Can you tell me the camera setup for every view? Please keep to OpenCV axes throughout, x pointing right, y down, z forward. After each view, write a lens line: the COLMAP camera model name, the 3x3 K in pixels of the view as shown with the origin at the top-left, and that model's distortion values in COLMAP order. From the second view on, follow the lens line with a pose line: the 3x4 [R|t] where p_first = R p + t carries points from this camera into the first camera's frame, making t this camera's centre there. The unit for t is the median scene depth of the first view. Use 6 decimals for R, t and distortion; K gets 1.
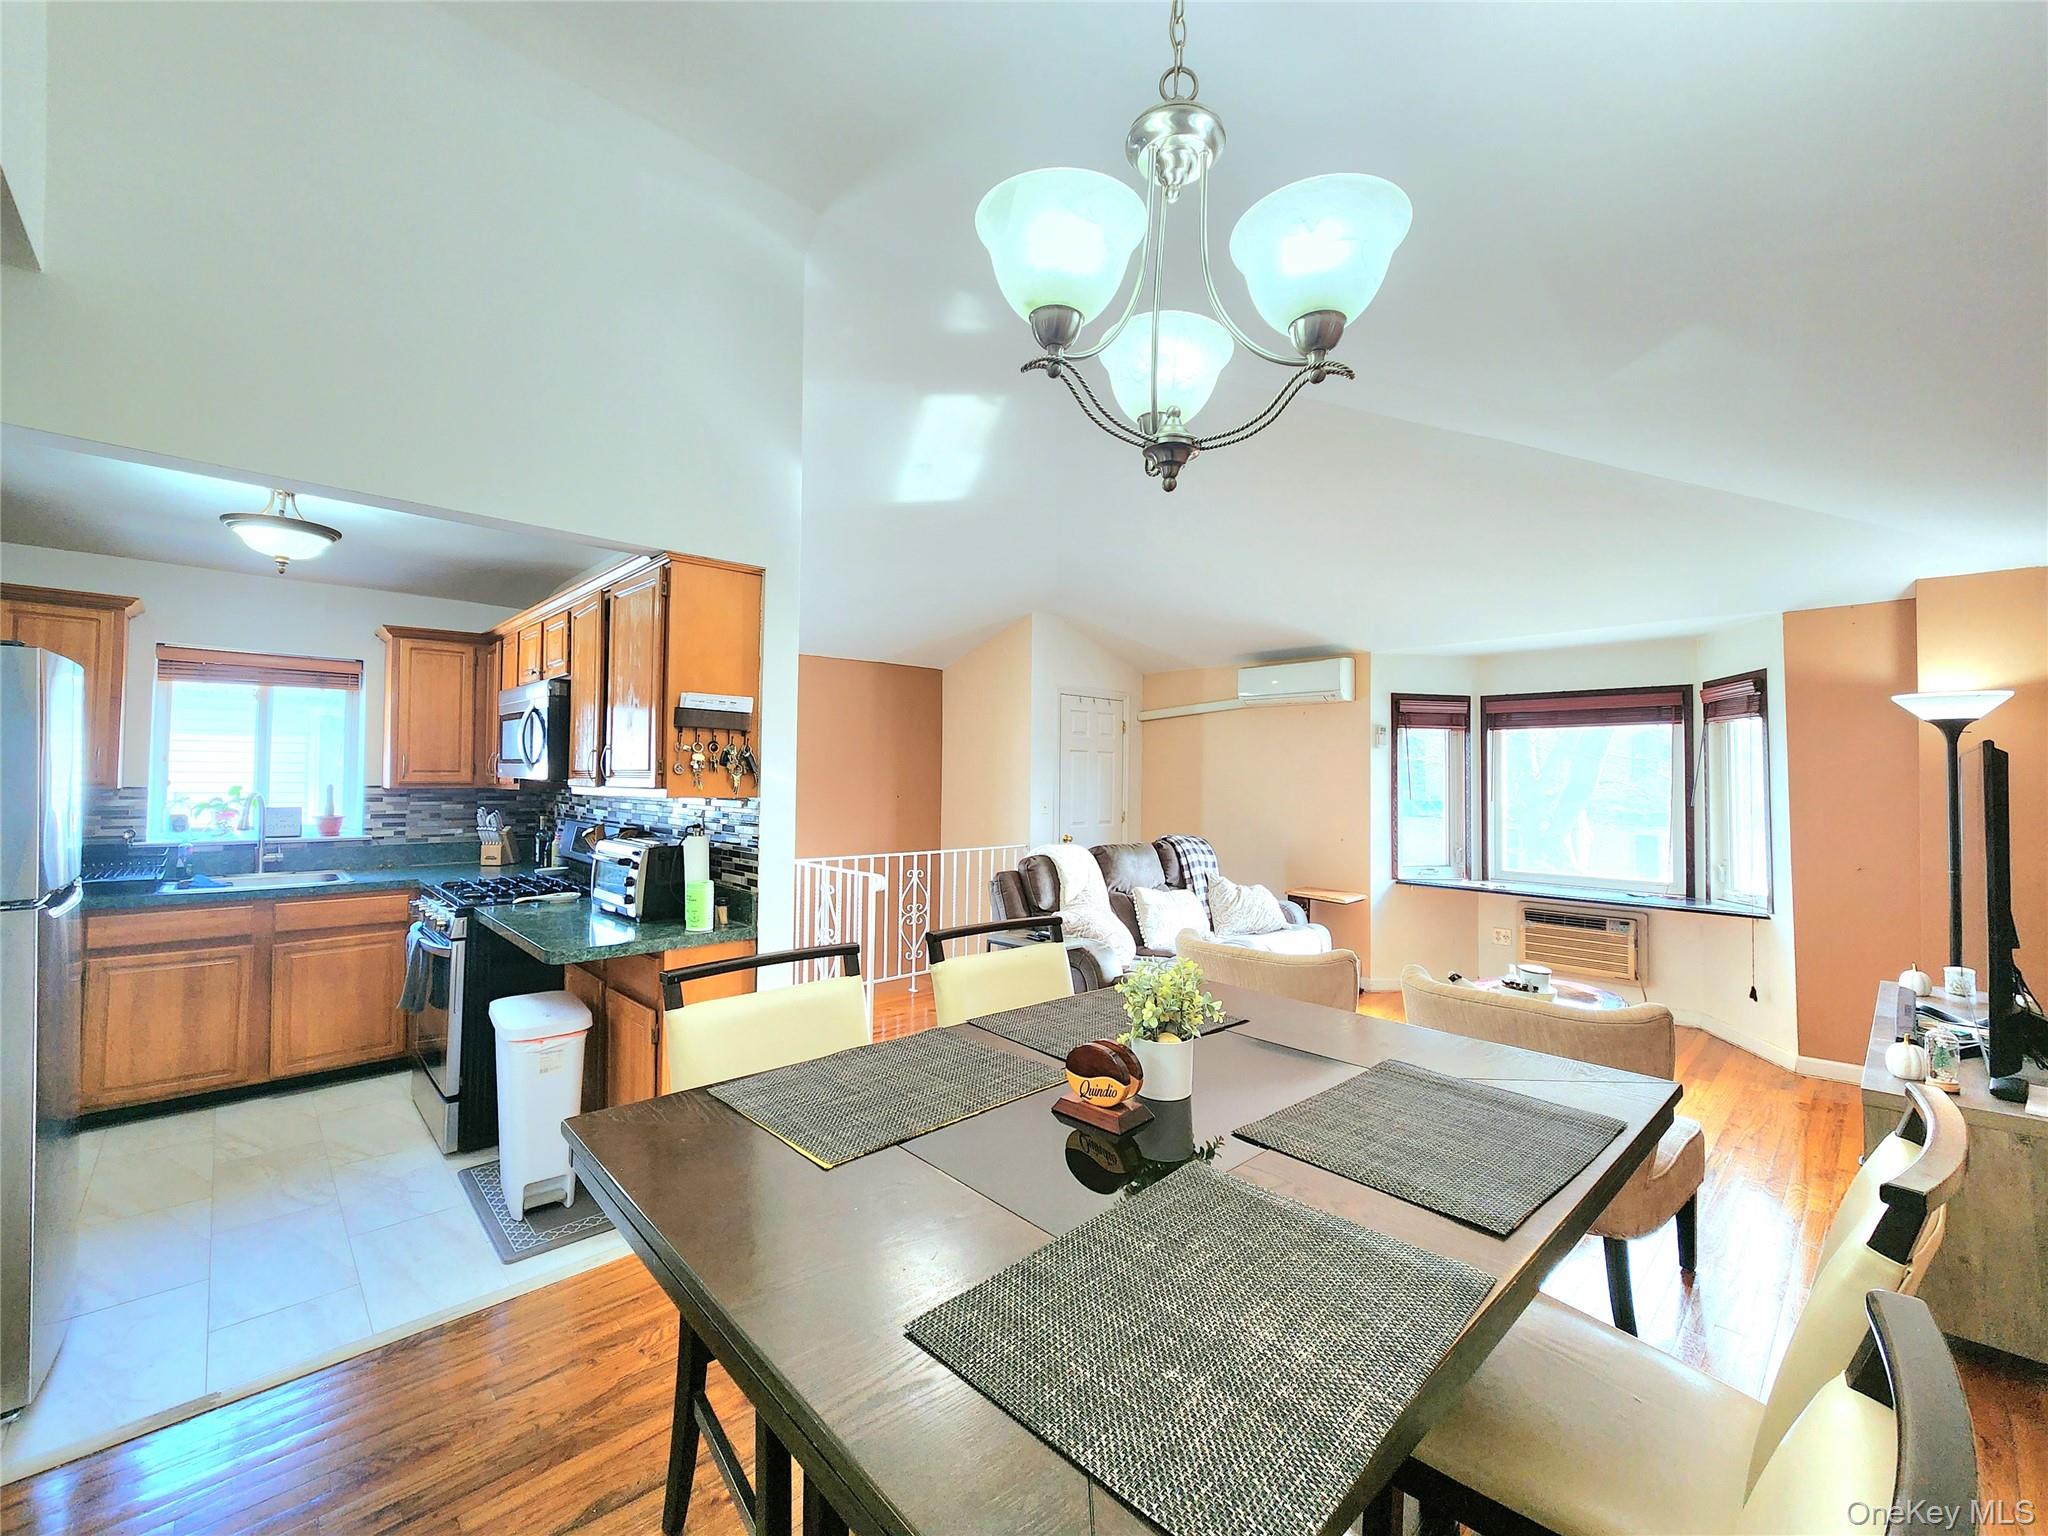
lens RADIAL K [[835.5, 0, 1010.1], [0, 835.5, 755.3], [0, 0, 1]] dist [0.004447, -0.000490]
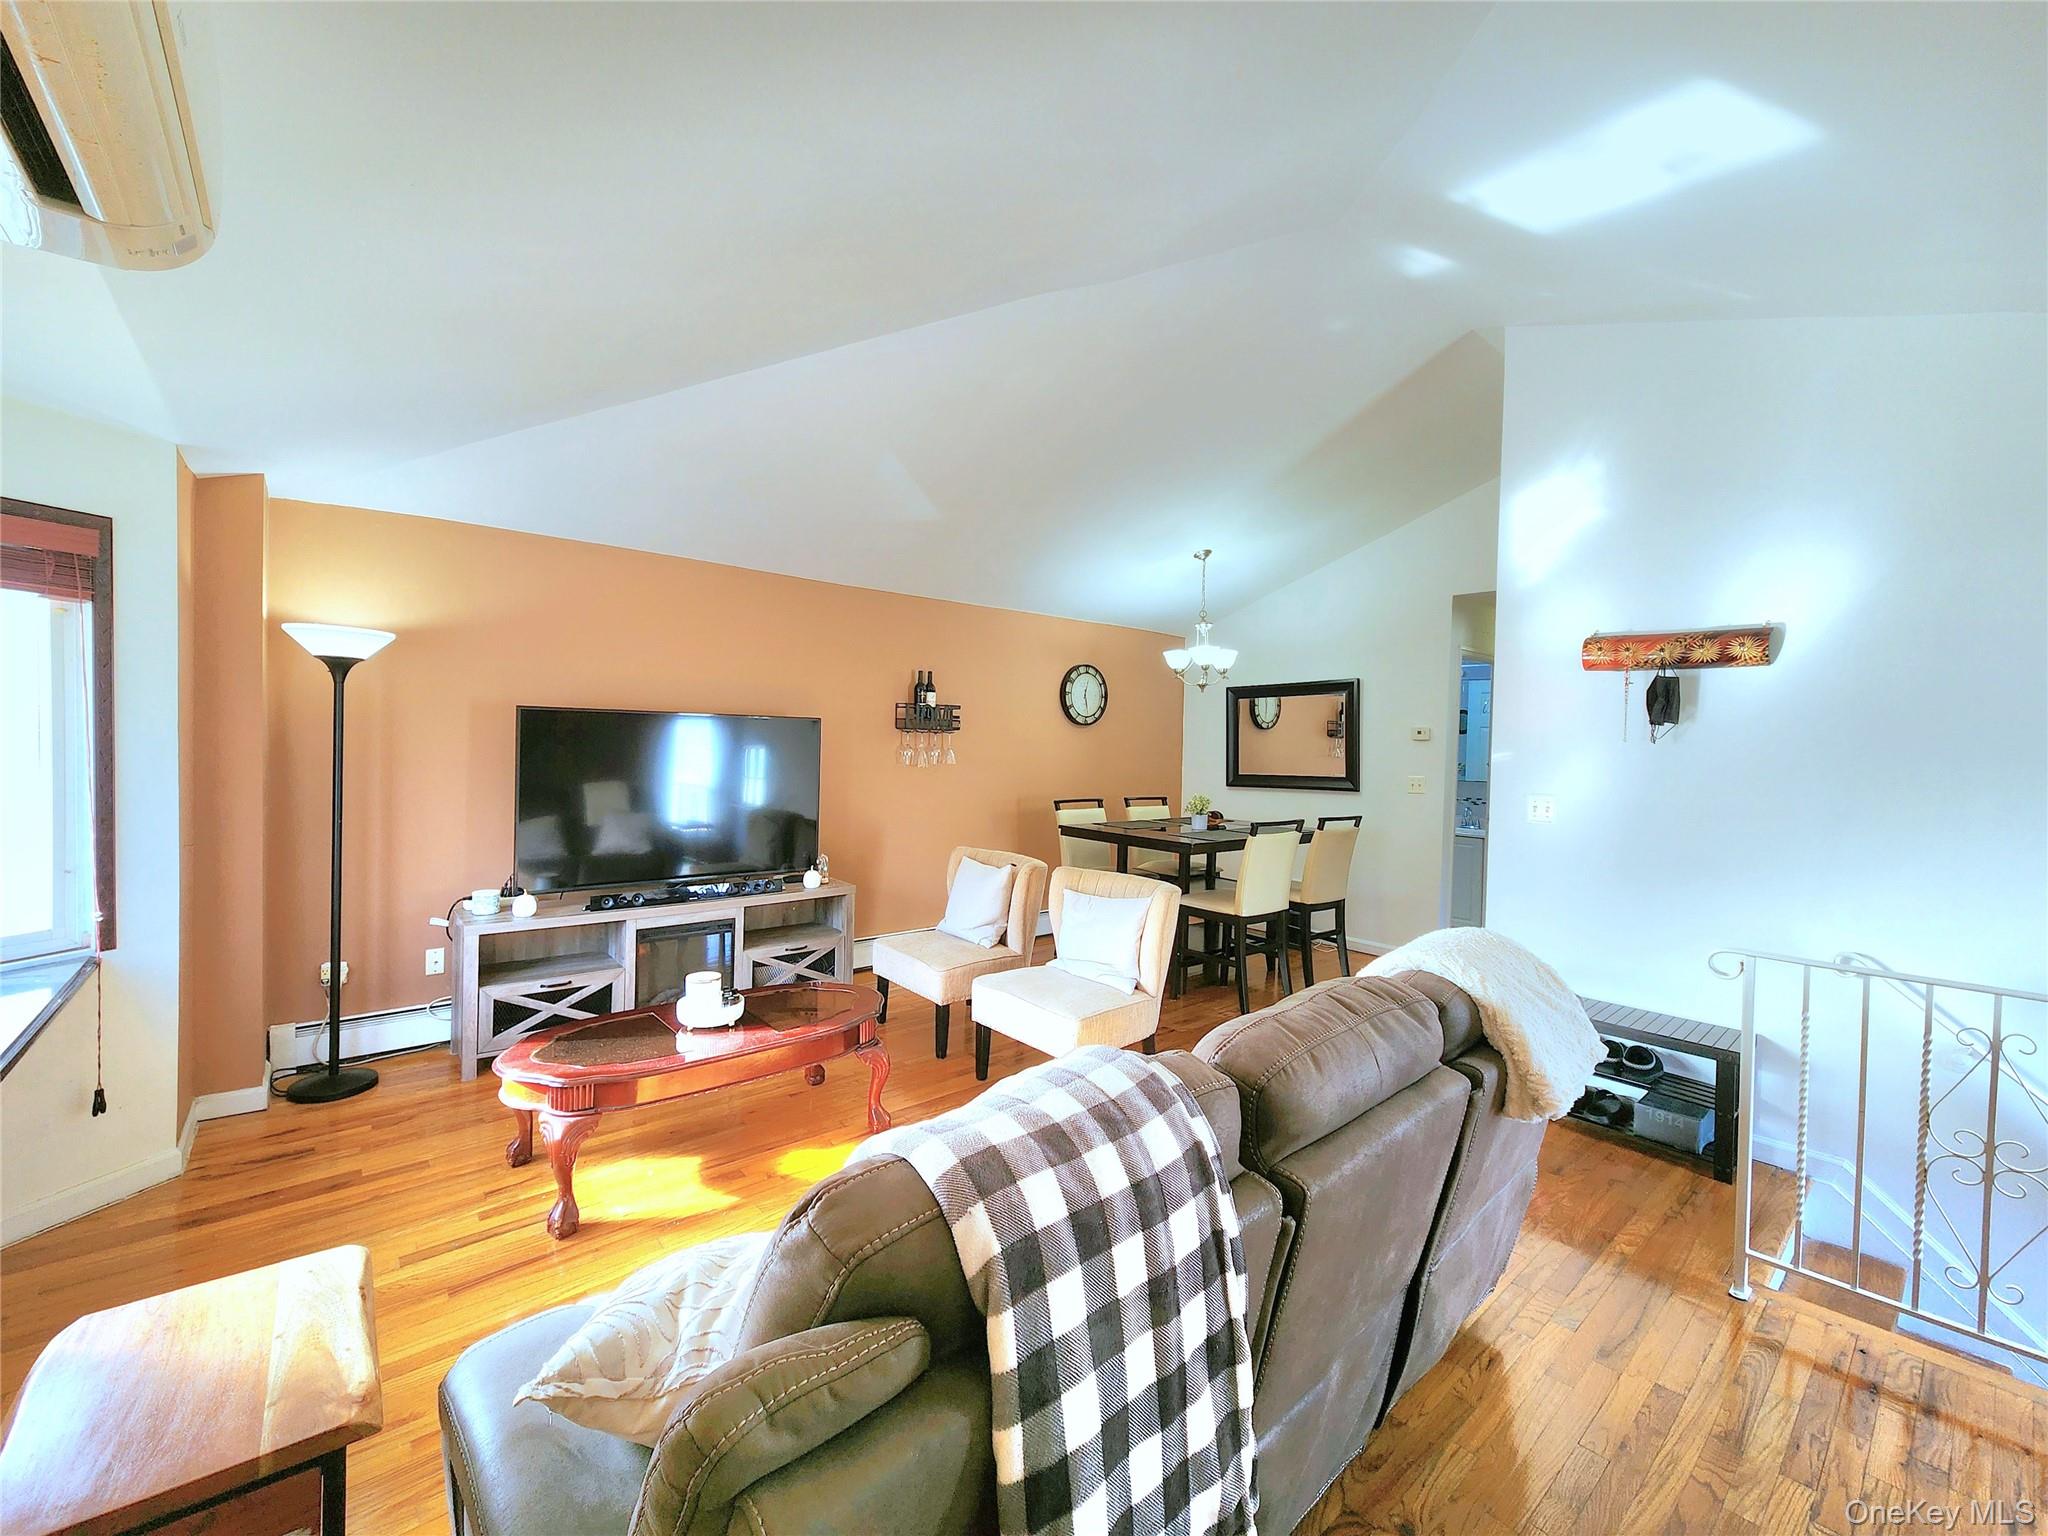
lens RADIAL K [[835.5, 0, 1010.1], [0, 835.5, 755.3], [0, 0, 1]] dist [0.004447, -0.000490]
pose [[-0.997768, -0.032956, 0.058072, 0.228426], [-0.033458, 0.999410, -0.007695, 0.034801], [-0.057784, -0.009621, -0.998283, 1.326890]]
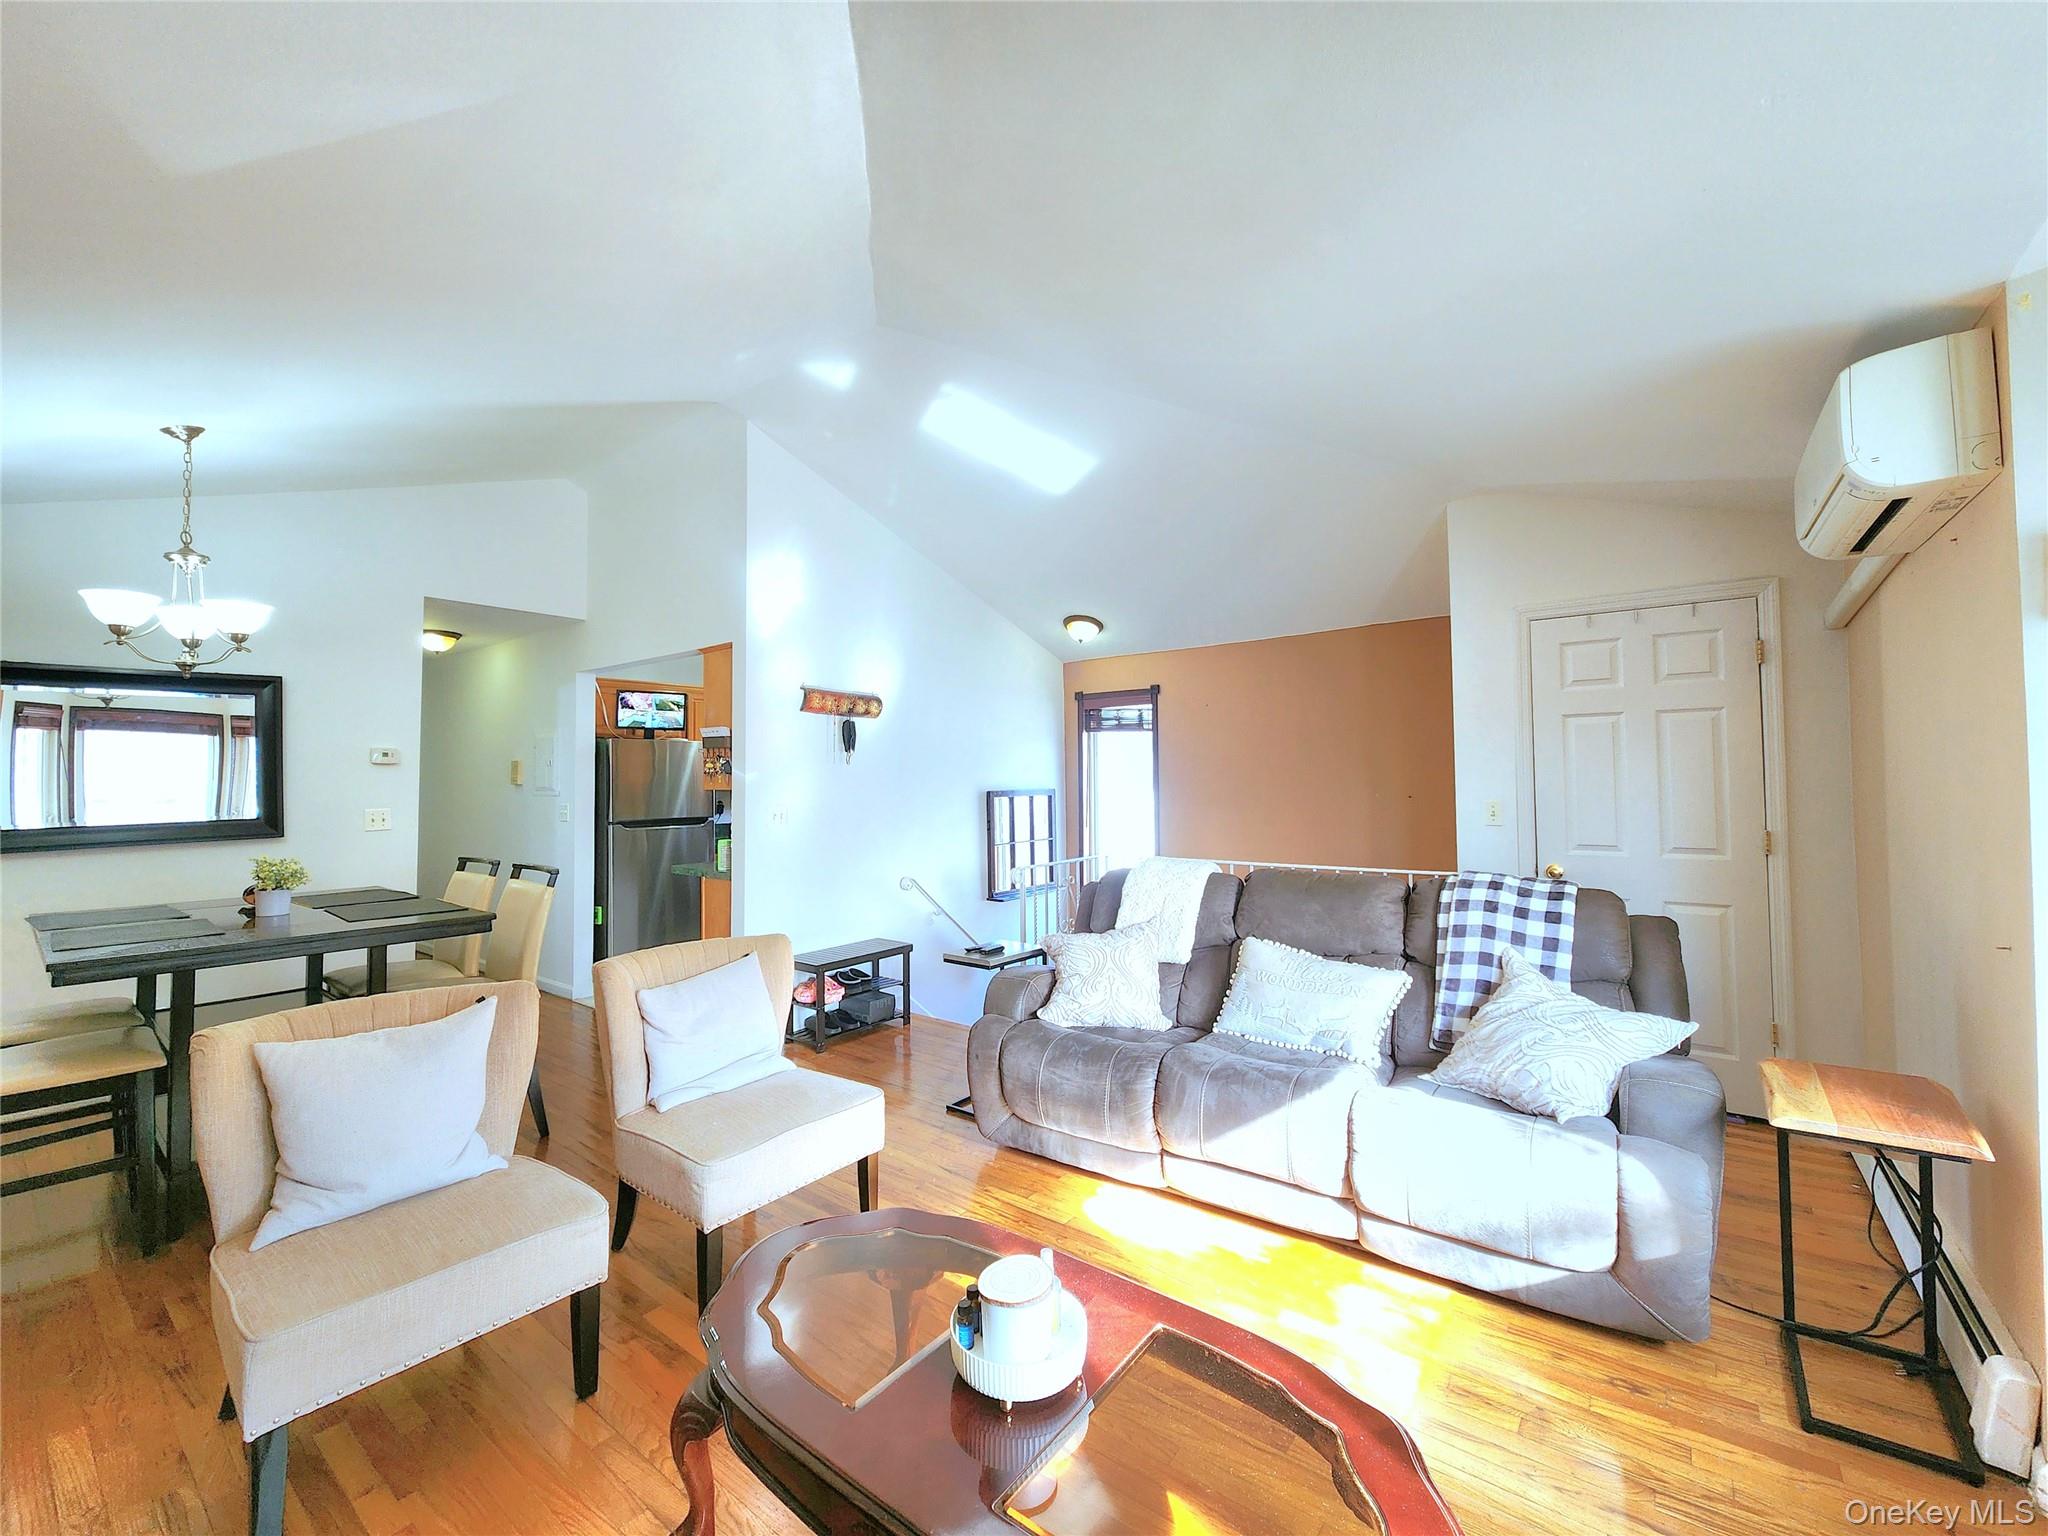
lens RADIAL K [[835.5, 0, 1010.1], [0, 835.5, 755.3], [0, 0, 1]] dist [0.004447, -0.000490]
pose [[0.152925, -0.042911, -0.987306, 0.742409], [0.035667, 0.998646, -0.037879, 0.037138], [0.987594, -0.029422, 0.154248, 0.713497]]
